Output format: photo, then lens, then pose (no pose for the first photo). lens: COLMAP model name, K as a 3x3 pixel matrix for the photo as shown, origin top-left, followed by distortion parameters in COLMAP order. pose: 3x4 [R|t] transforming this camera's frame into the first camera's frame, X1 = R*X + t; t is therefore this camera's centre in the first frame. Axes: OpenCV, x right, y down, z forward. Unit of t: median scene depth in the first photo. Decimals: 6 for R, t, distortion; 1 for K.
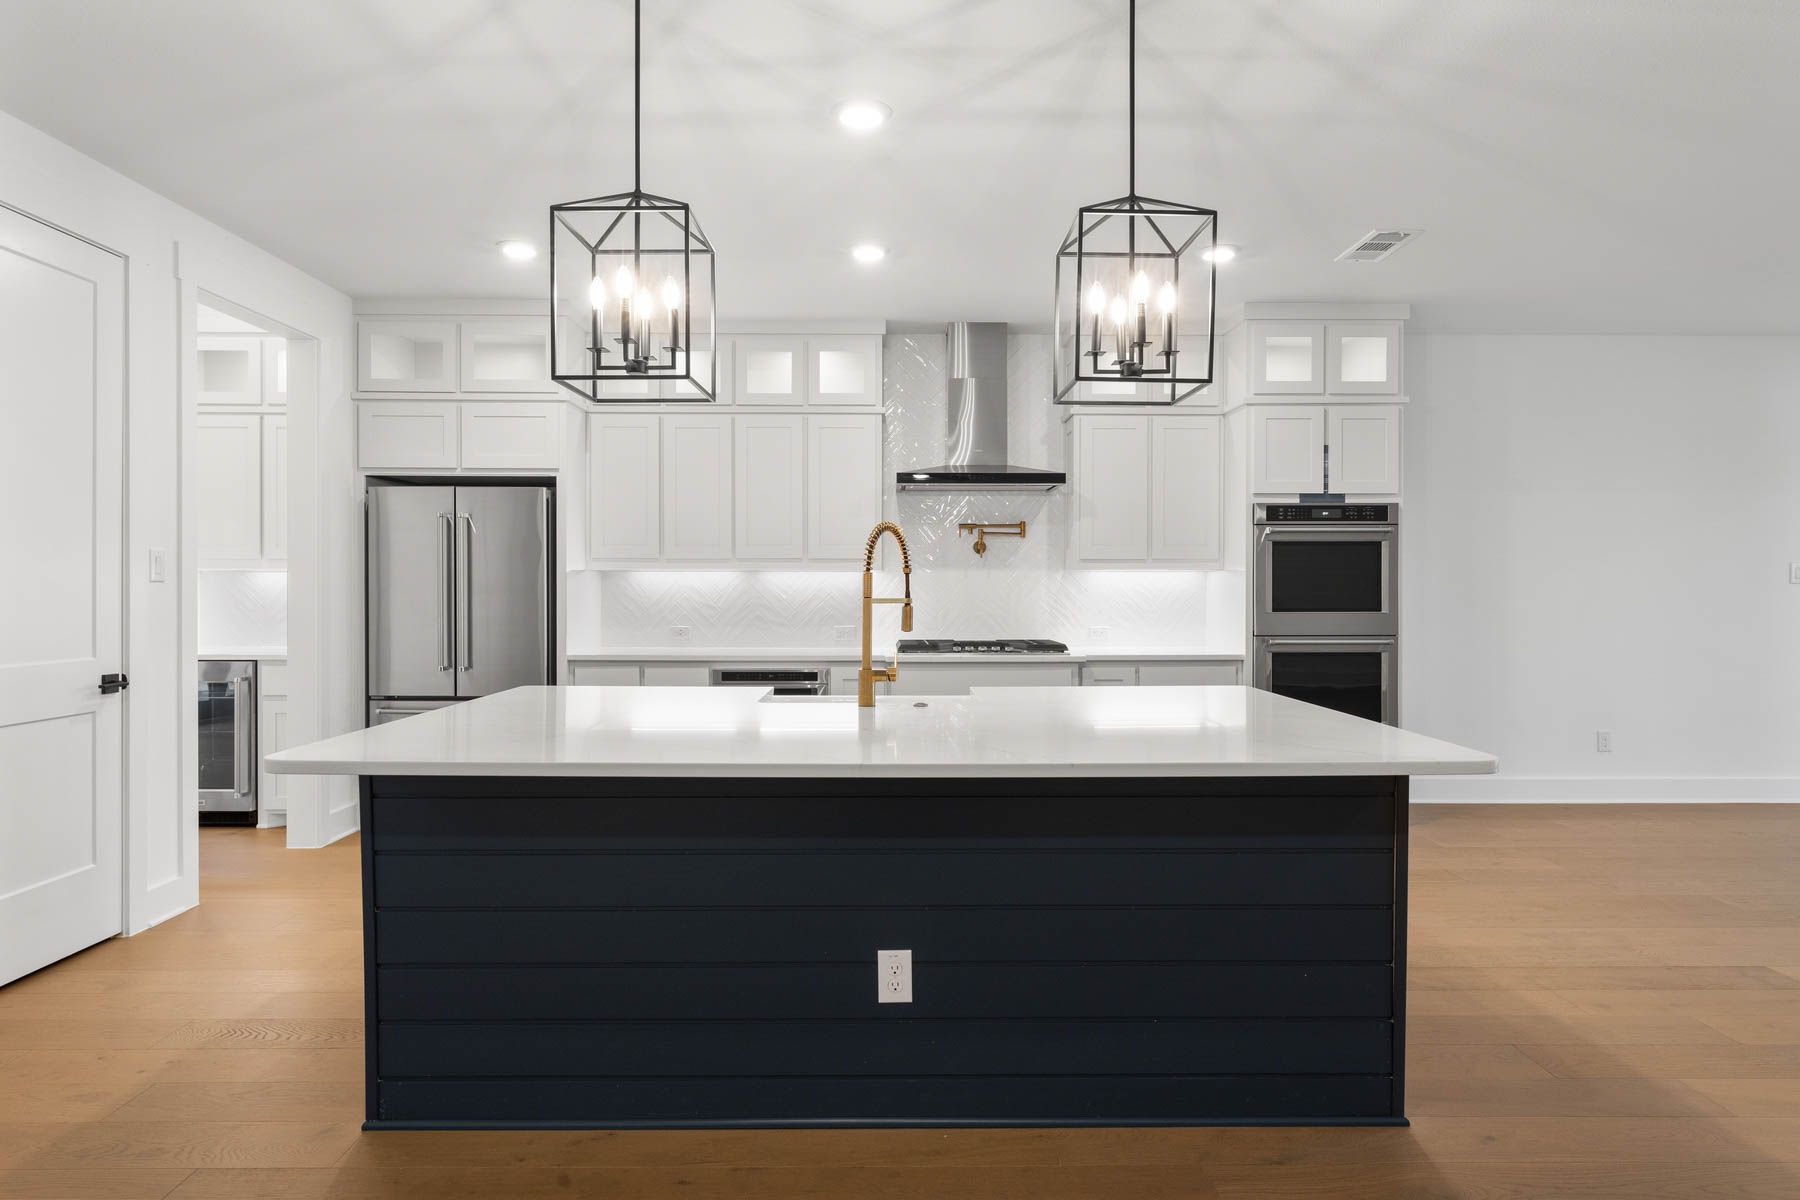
lens RADIAL K [[1025.3, 0, 901.0], [0, 1025.3, 590.7], [0, 0, 1]] dist [0.002369, -0.001812]
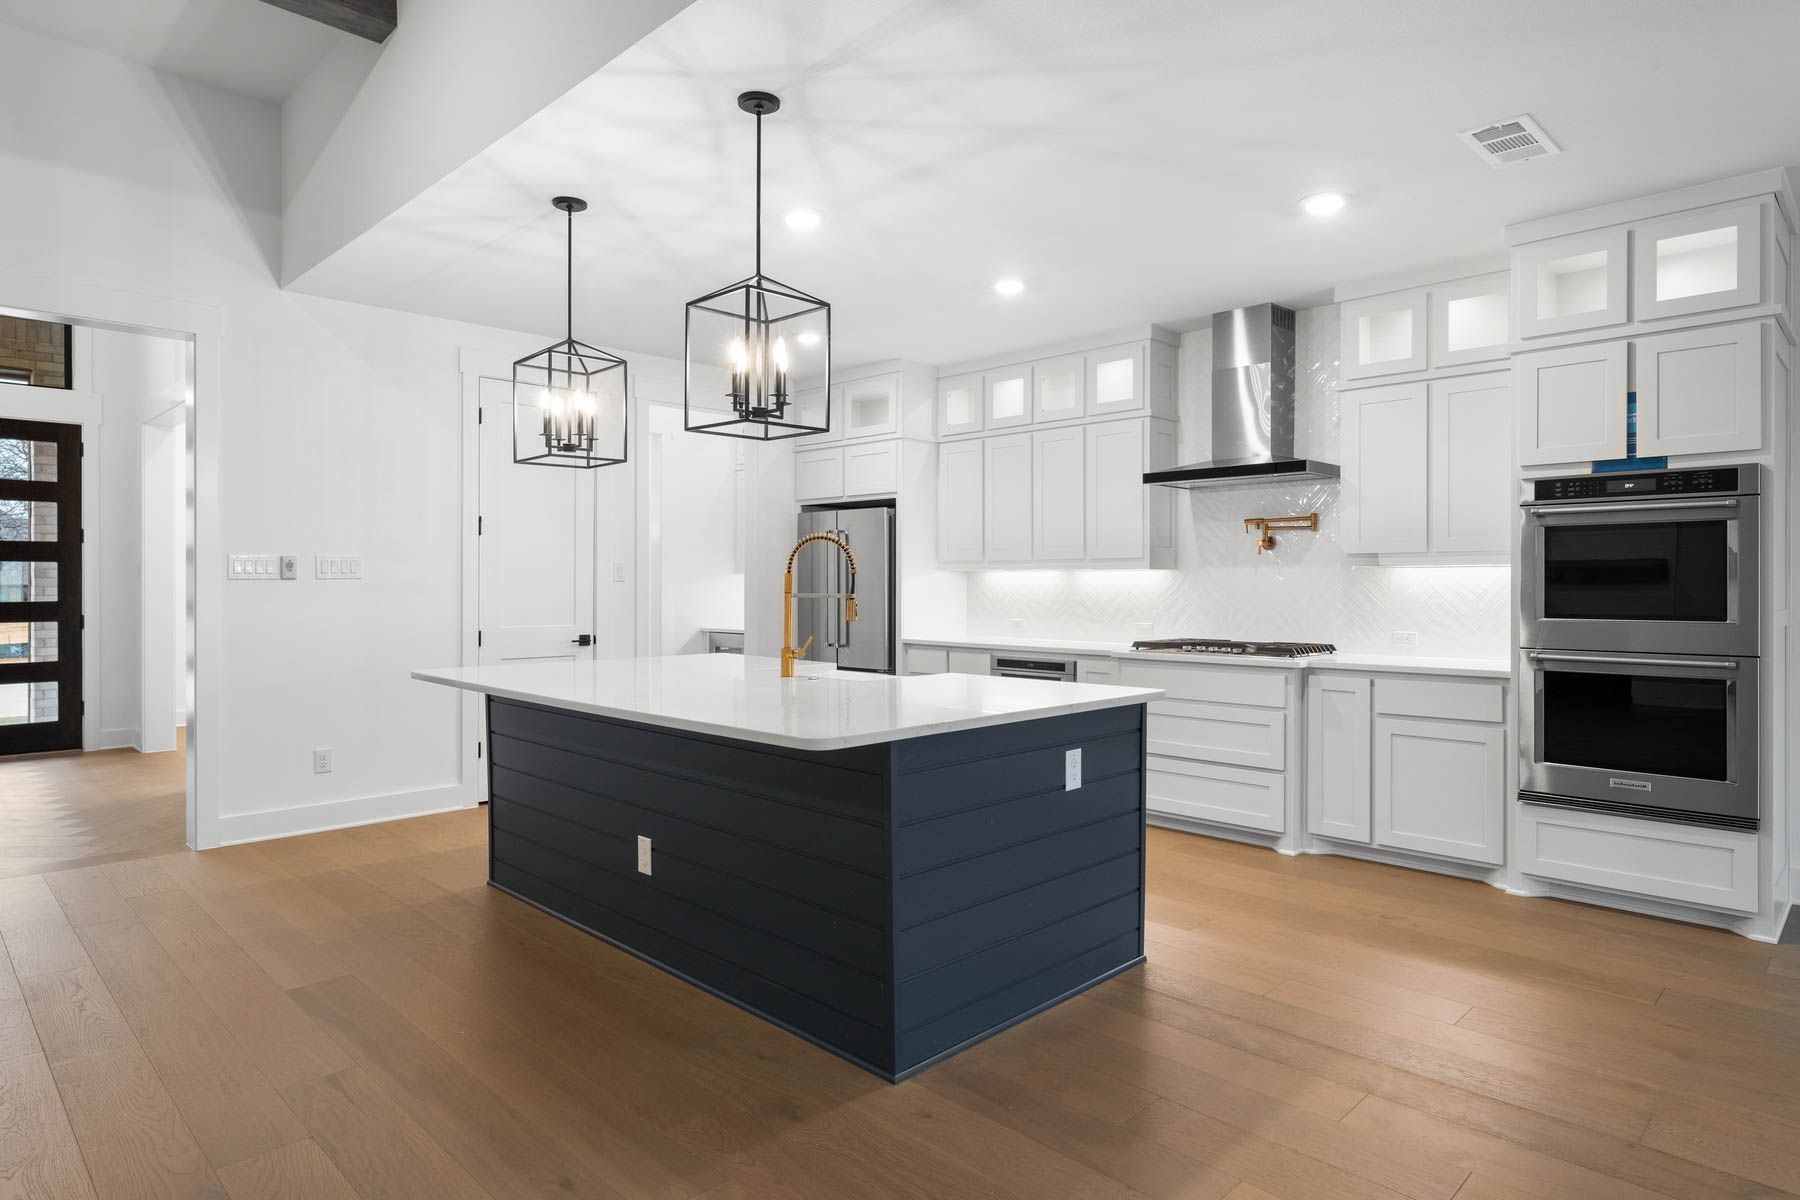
lens RADIAL K [[1025.3, 0, 893.8], [0, 1025.3, 589.1], [0, 0, 1]] dist [0.002369, -0.001812]
pose [[0.696892, 0.003789, -0.717166, 0.572839], [-0.002652, 0.999993, 0.002706, -0.001746], [0.717171, 0.000016, 0.696897, 0.110542]]
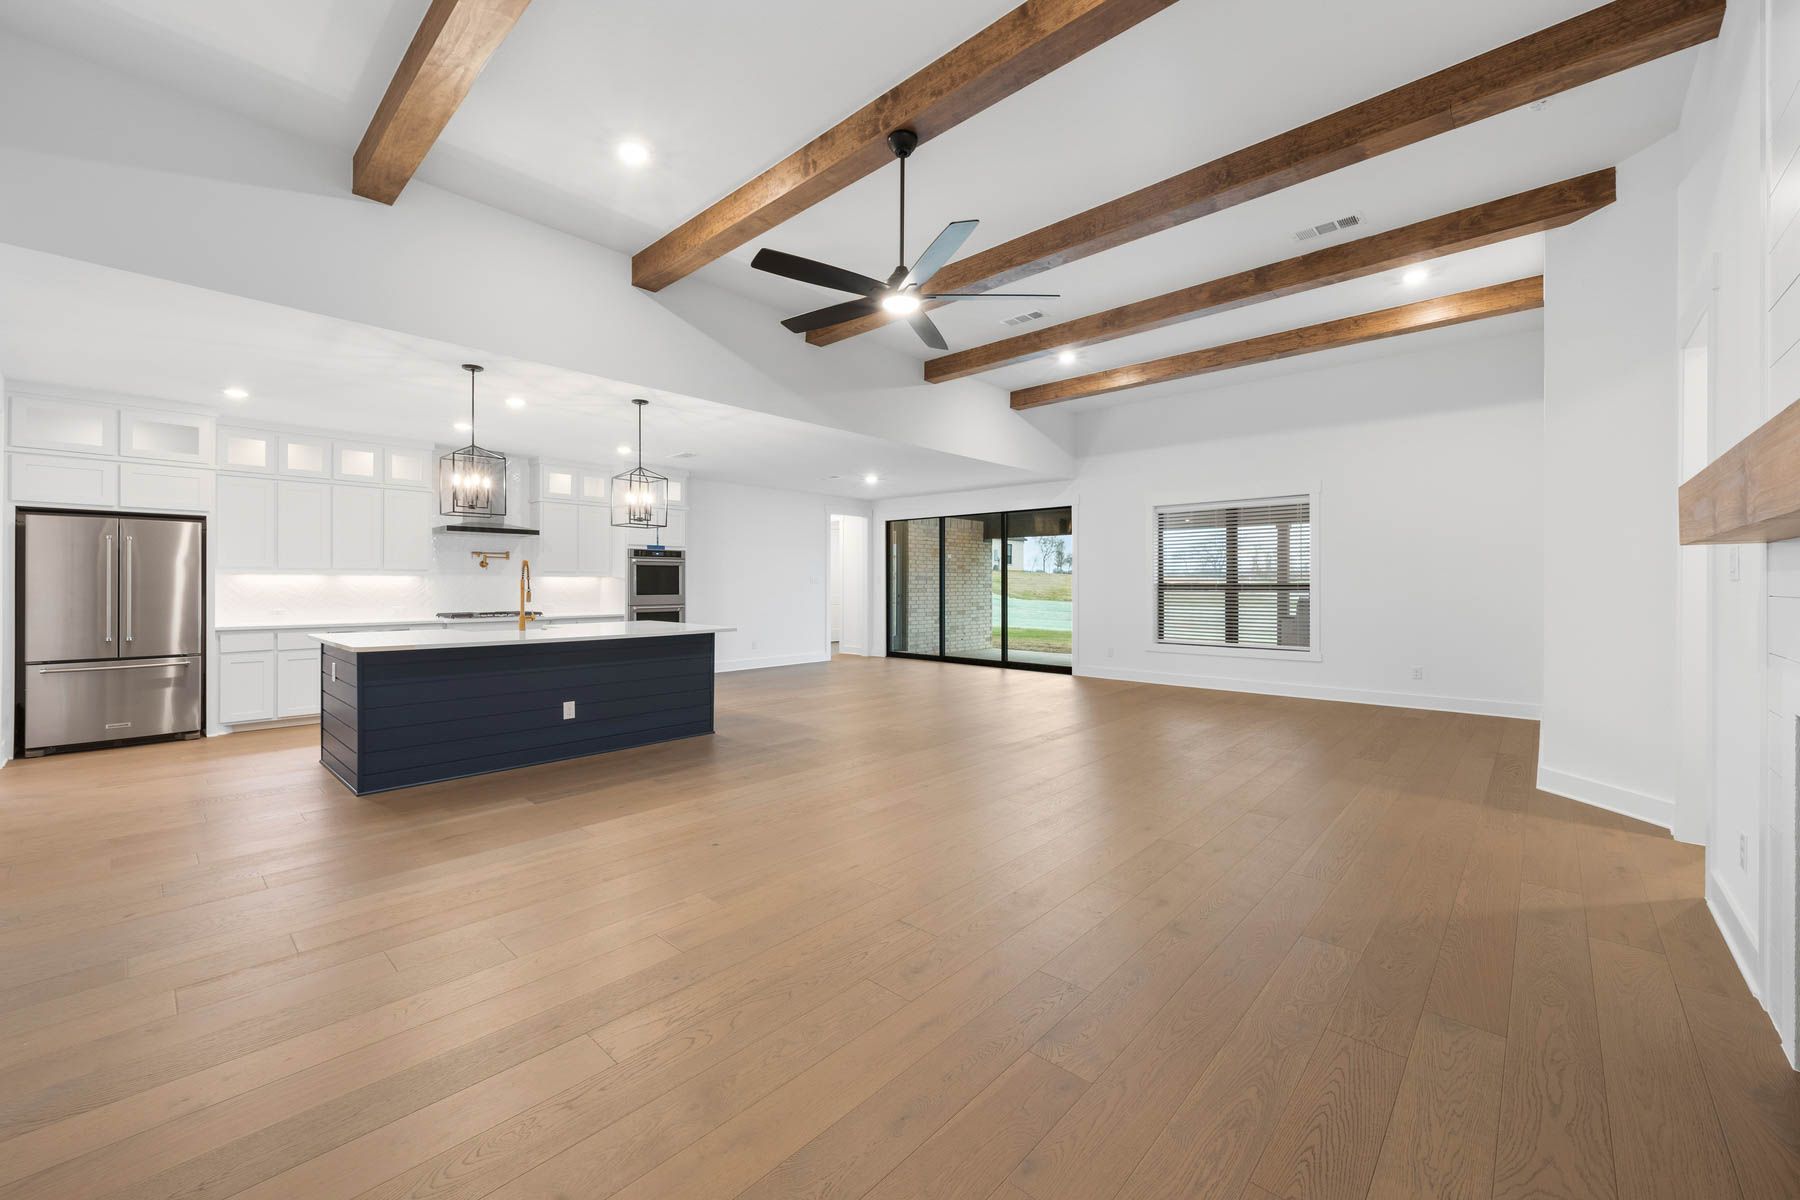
lens RADIAL K [[705.6, 0, 900.8], [0, 705.6, 585.3], [0, 0, 1]] dist [0.000239, 0.000365]
pose [[0.686541, -0.001023, 0.727091, -0.390937], [0.002651, 0.999996, -0.001096, 0.001354], [-0.727087, 0.002680, 0.686541, -0.538112]]
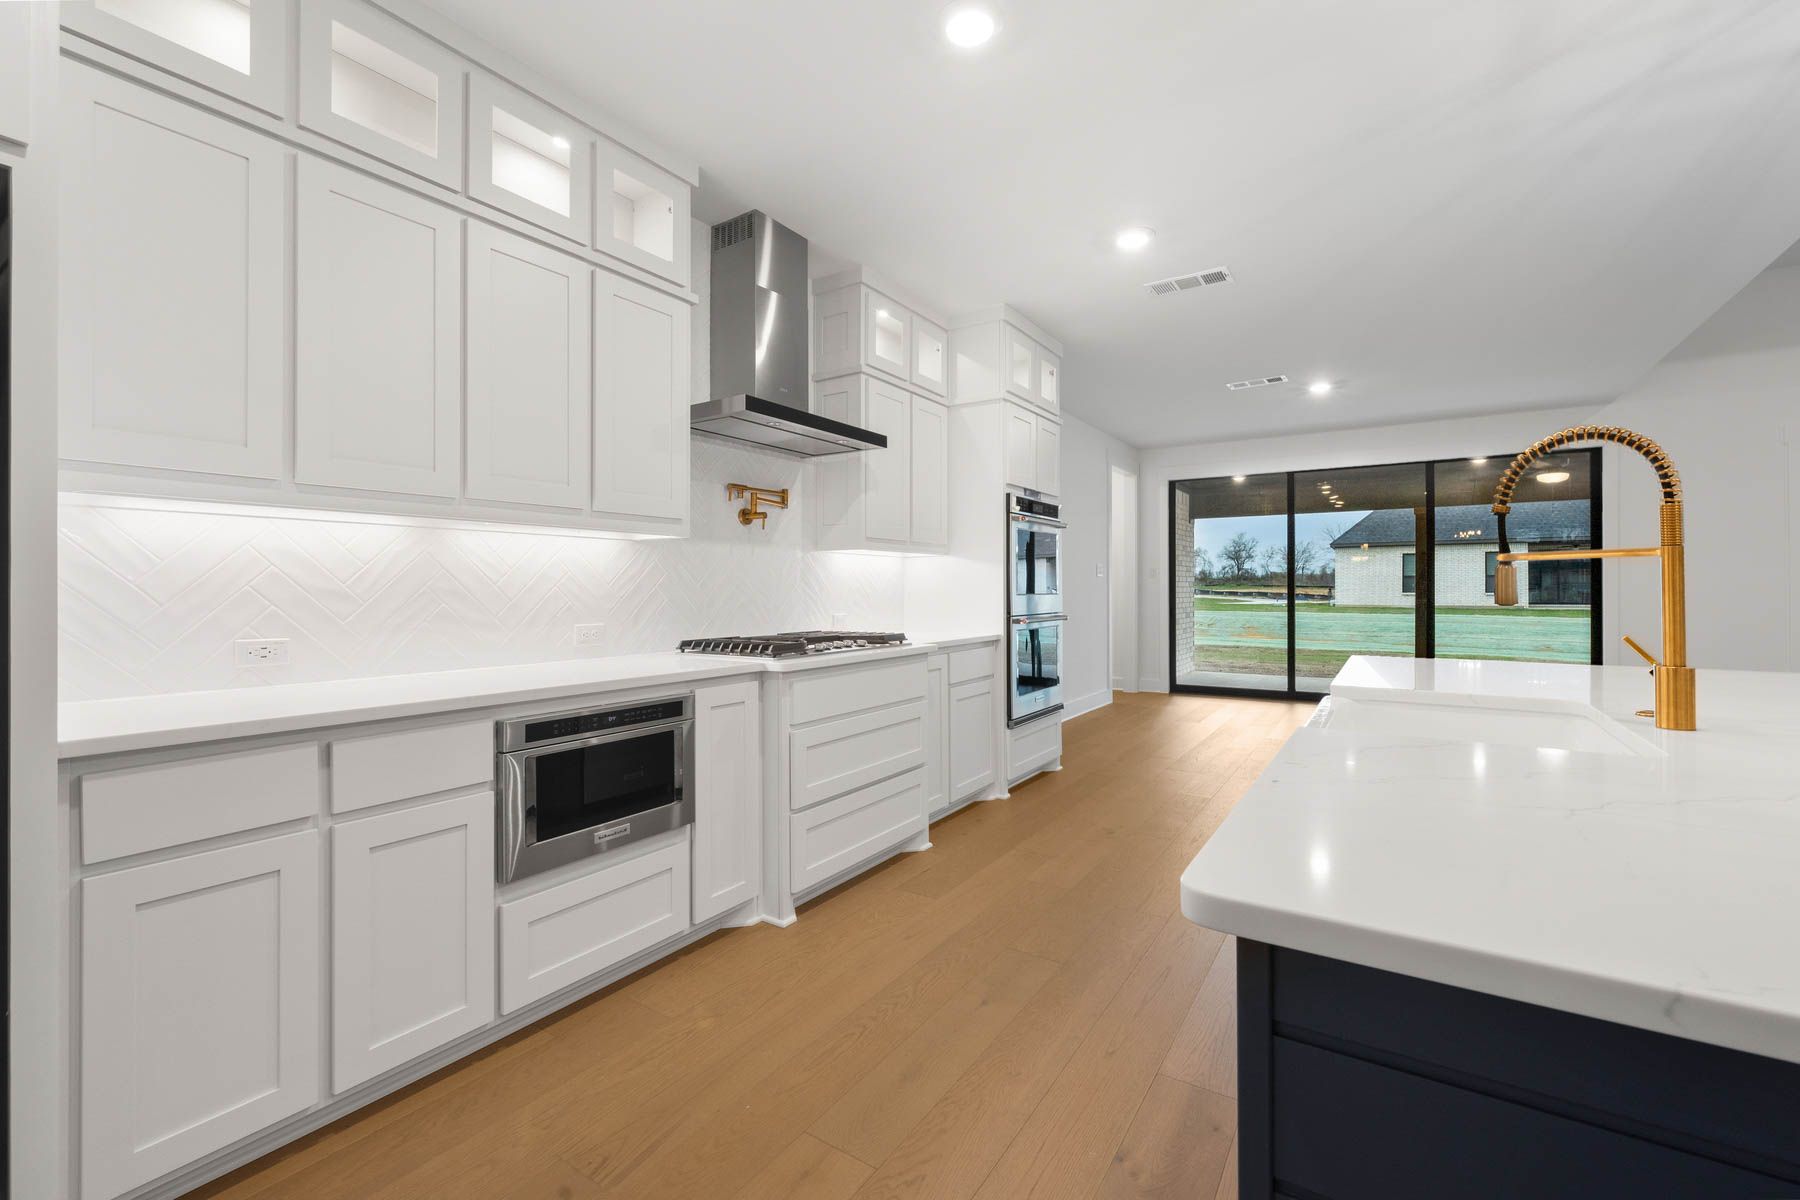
lens RADIAL K [[756.1, 0, 898.6], [0, 756.1, 584.0], [0, 0, 1]] dist [0.001528, 0.000619]
pose [[0.564646, 0.004818, 0.825319, -0.371459], [0.005161, 0.999943, -0.009369, 0.017077], [-0.825317, 0.009549, 0.564588, 0.649831]]
